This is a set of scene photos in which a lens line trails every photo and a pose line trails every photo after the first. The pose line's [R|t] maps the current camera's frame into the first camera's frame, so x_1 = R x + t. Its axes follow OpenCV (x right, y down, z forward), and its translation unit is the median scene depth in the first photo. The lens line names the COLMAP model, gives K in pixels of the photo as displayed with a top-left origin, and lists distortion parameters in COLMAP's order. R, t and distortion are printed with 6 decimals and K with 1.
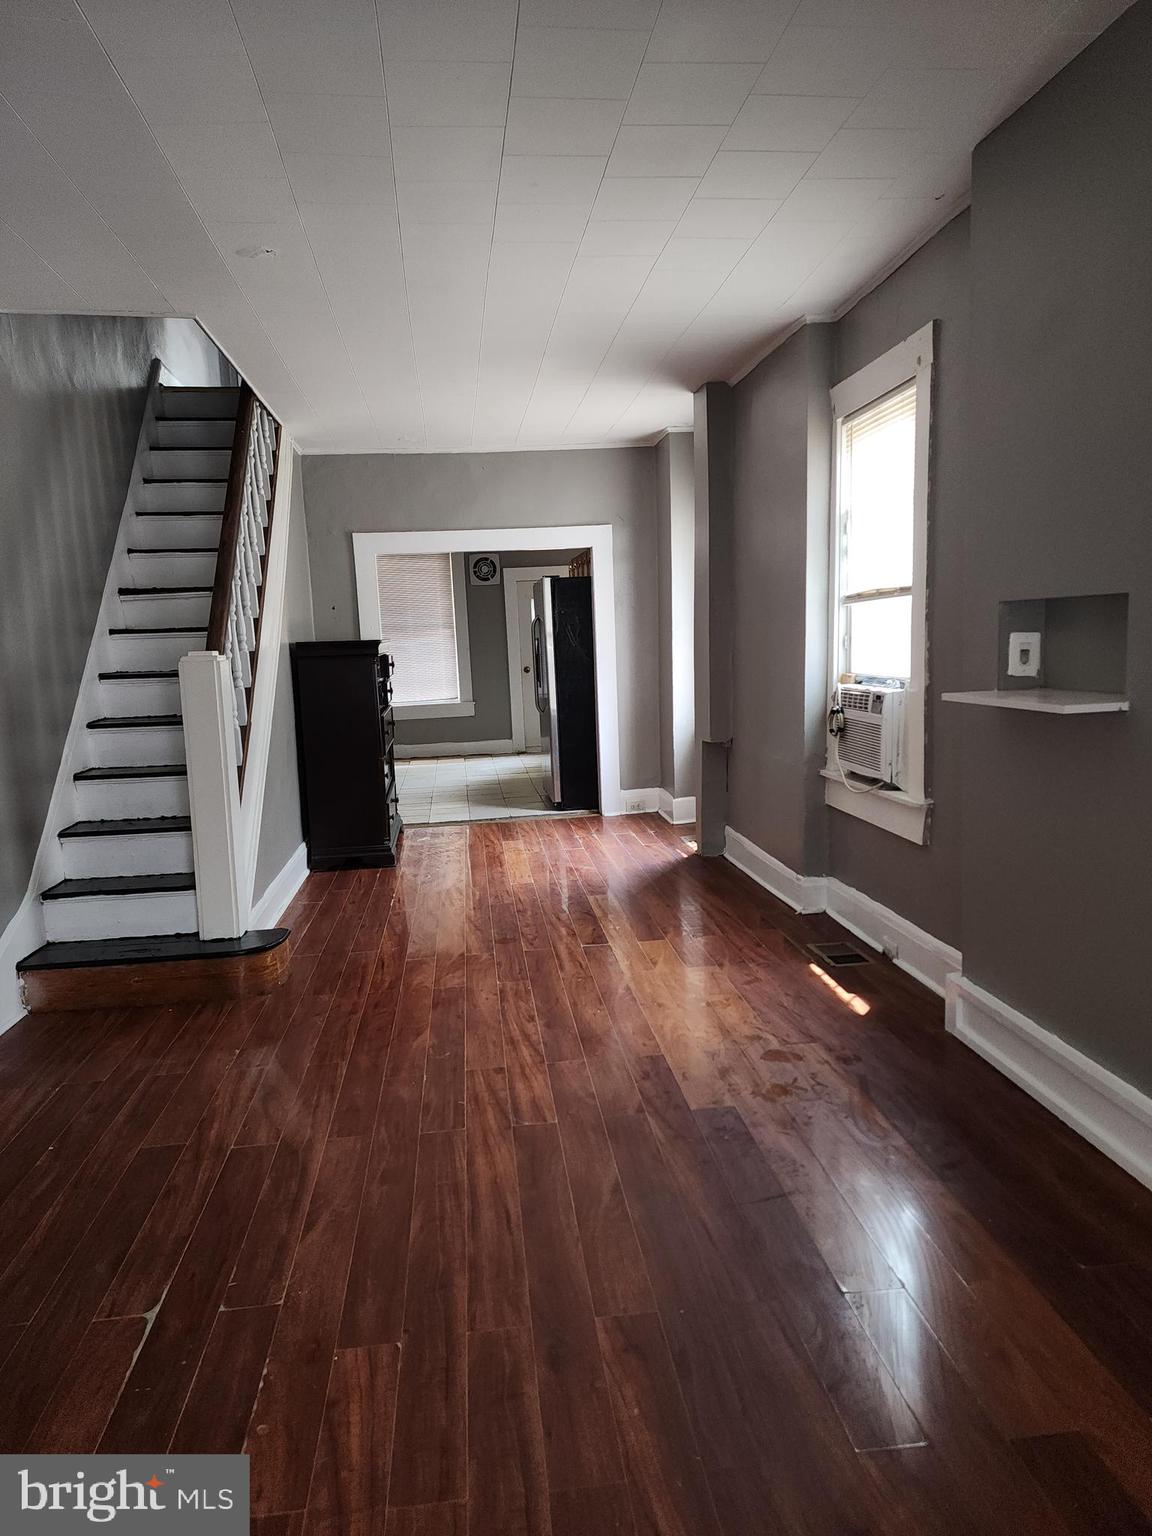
lens RADIAL K [[1012.8, 0, 571.8], [0, 1012.8, 763.8], [0, 0, 1]] dist [0.089827, -0.074026]
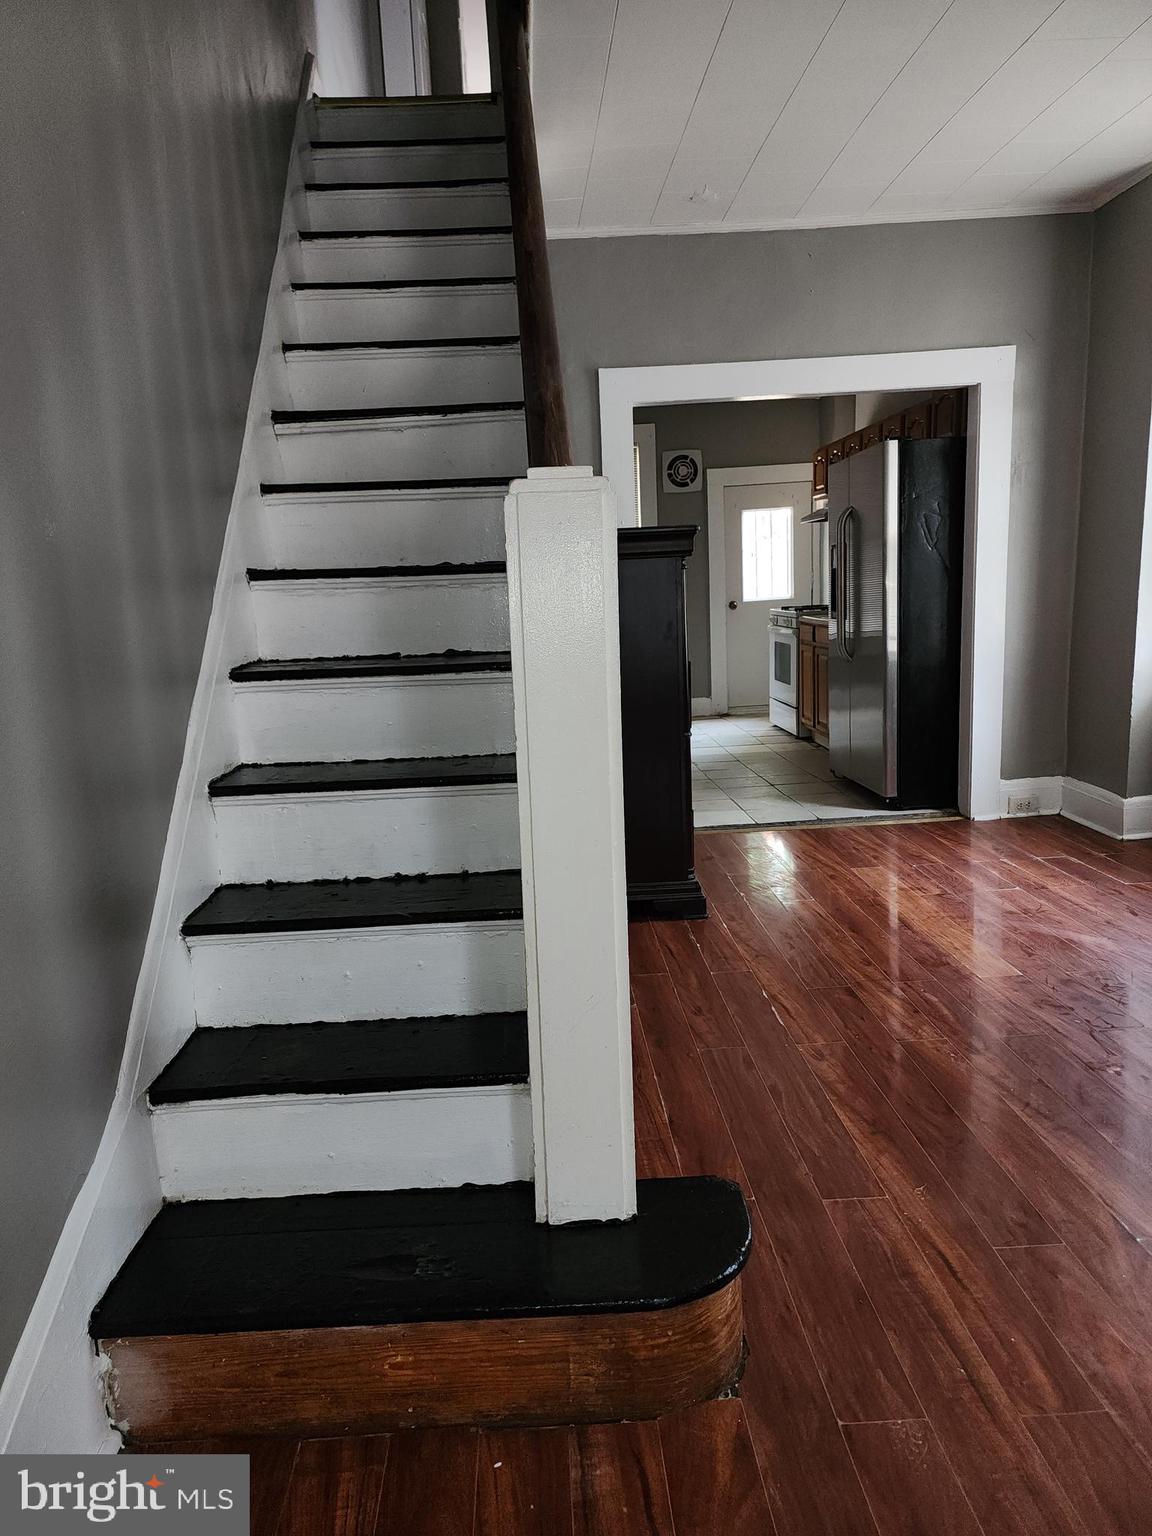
lens RADIAL K [[1024.2, 0, 562.6], [0, 1024.2, 762.4], [0, 0, 1]] dist [0.081013, -0.068570]
pose [[0.997379, 0.006626, -0.072052, -0.288761], [-0.003591, 0.999104, 0.042171, -0.017923], [0.072267, -0.041802, 0.996509, 0.544834]]
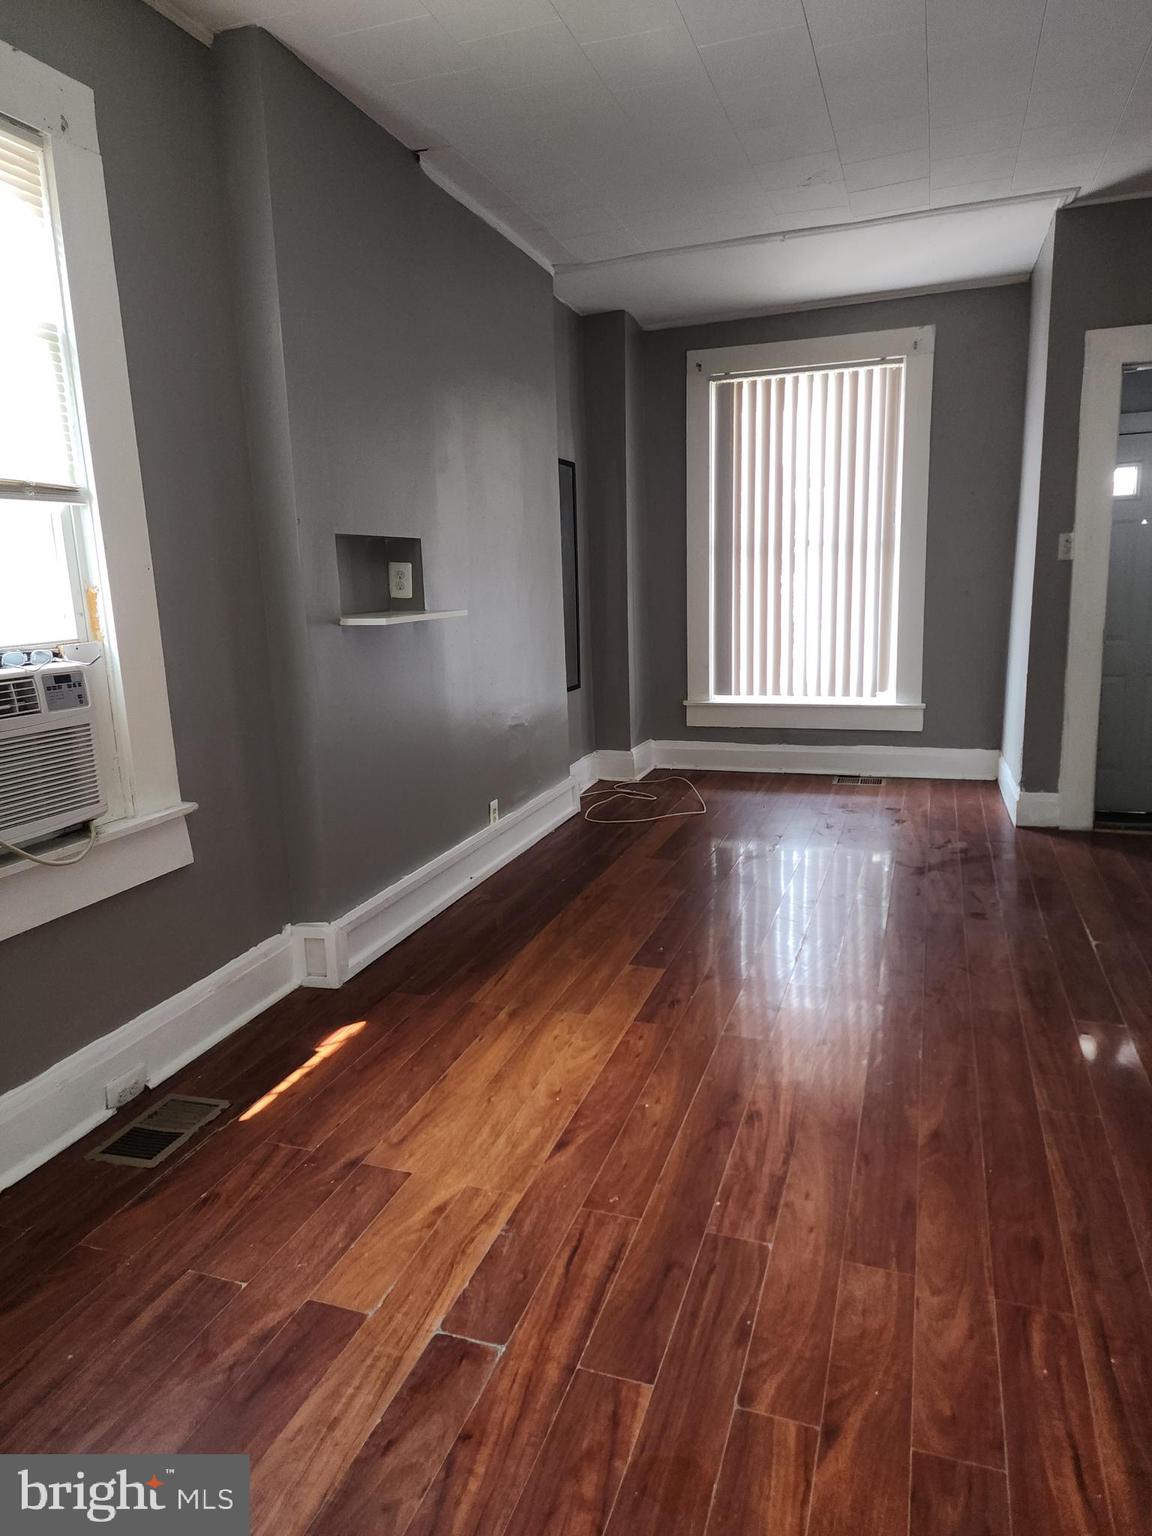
lens RADIAL K [[1019.1, 0, 580.1], [0, 1019.1, 748.1], [0, 0, 1]] dist [0.089915, -0.070708]
pose [[-0.904219, -0.000678, 0.427069, -0.171819], [0.123646, 0.956755, 0.263309, -0.124011], [-0.408779, 0.290894, -0.865032, 1.203240]]
